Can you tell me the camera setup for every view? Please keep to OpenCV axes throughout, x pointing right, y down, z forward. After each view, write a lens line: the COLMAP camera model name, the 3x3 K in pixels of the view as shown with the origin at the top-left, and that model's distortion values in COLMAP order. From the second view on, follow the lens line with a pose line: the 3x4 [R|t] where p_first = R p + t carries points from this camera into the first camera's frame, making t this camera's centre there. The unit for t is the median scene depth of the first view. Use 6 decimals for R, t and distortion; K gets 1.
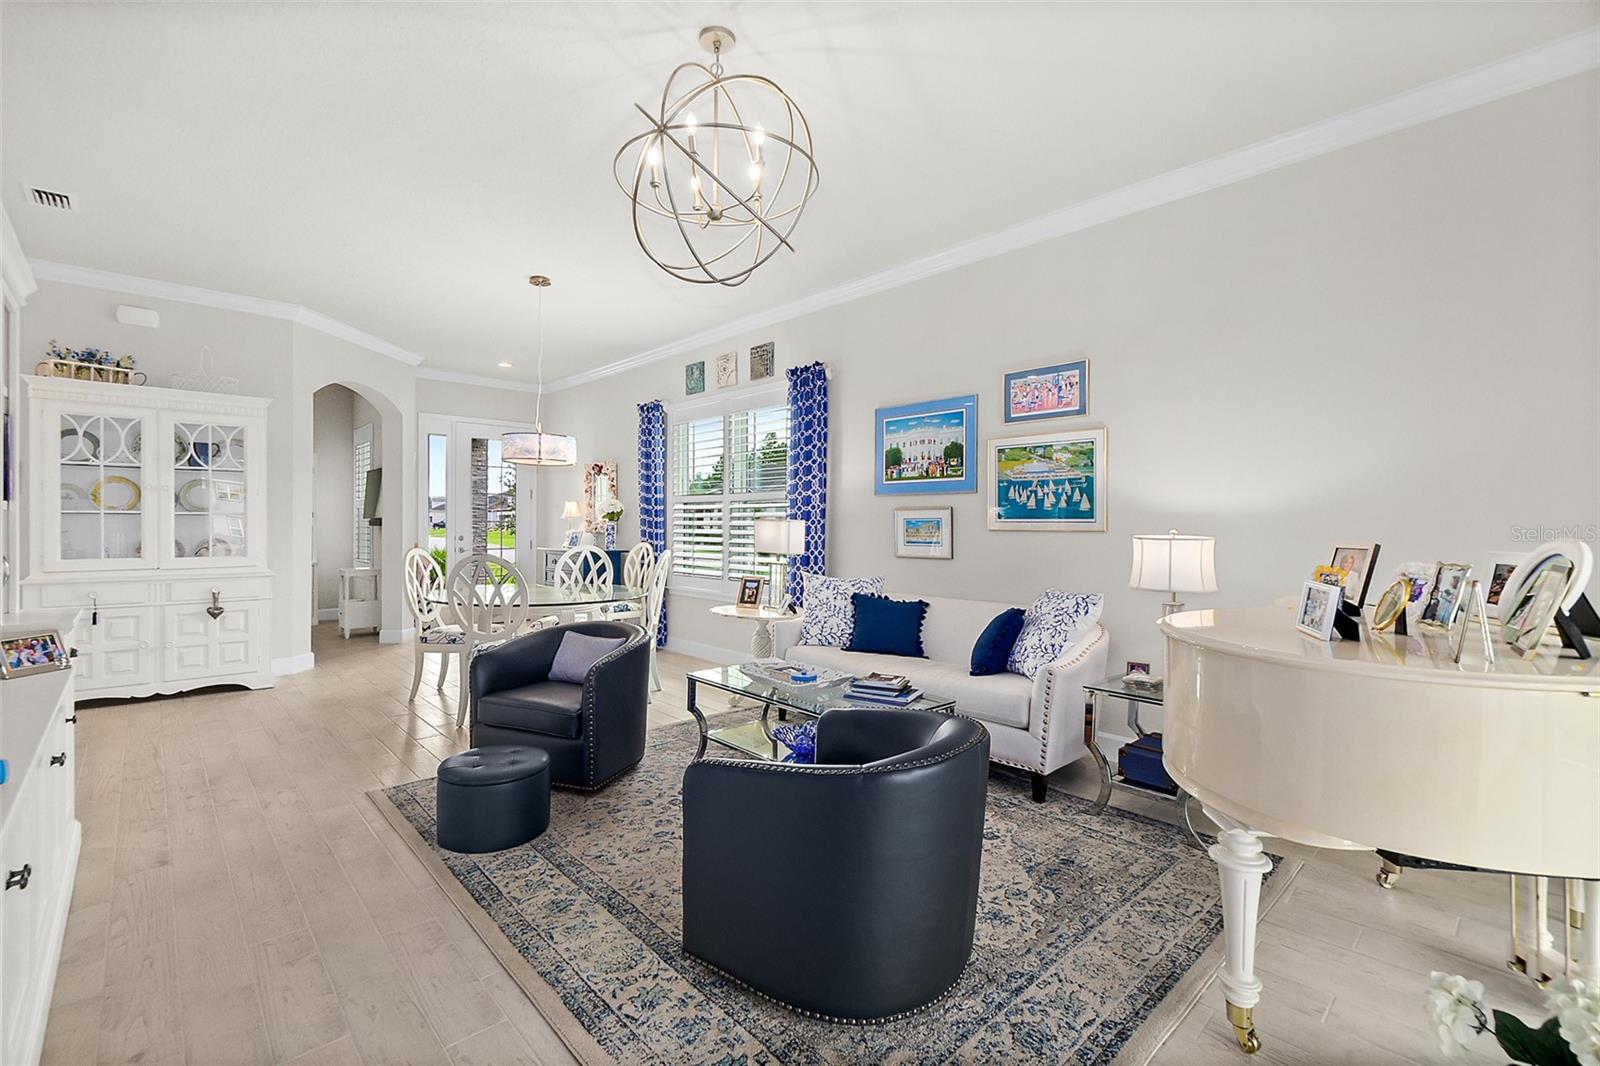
lens RADIAL K [[703.1, 0, 777.4], [0, 703.1, 518.4], [0, 0, 1]] dist [-0.002337, -0.000279]
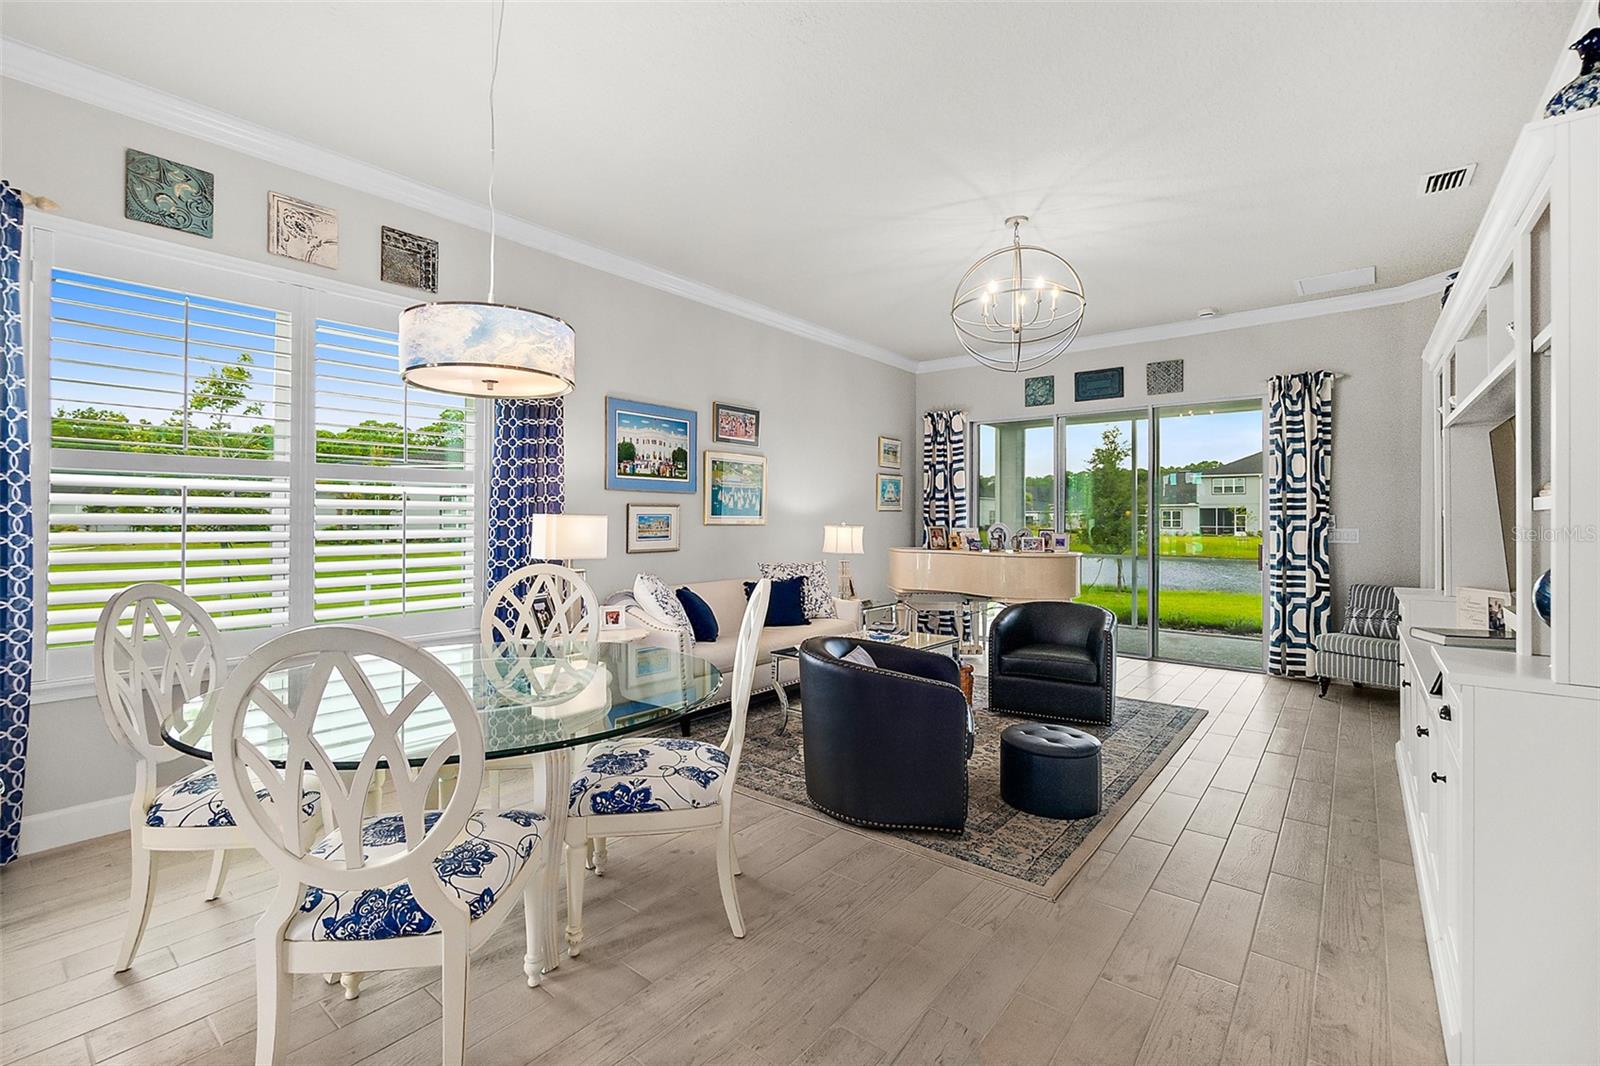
lens RADIAL K [[703.1, 0, 788.7], [0, 703.1, 510.9], [0, 0, 1]] dist [-0.002337, -0.000279]
pose [[-0.153748, 0.005720, 0.988093, -0.947513], [-0.011462, 0.999906, -0.007572, 0.000720], [-0.988044, -0.012490, -0.153668, 1.044567]]
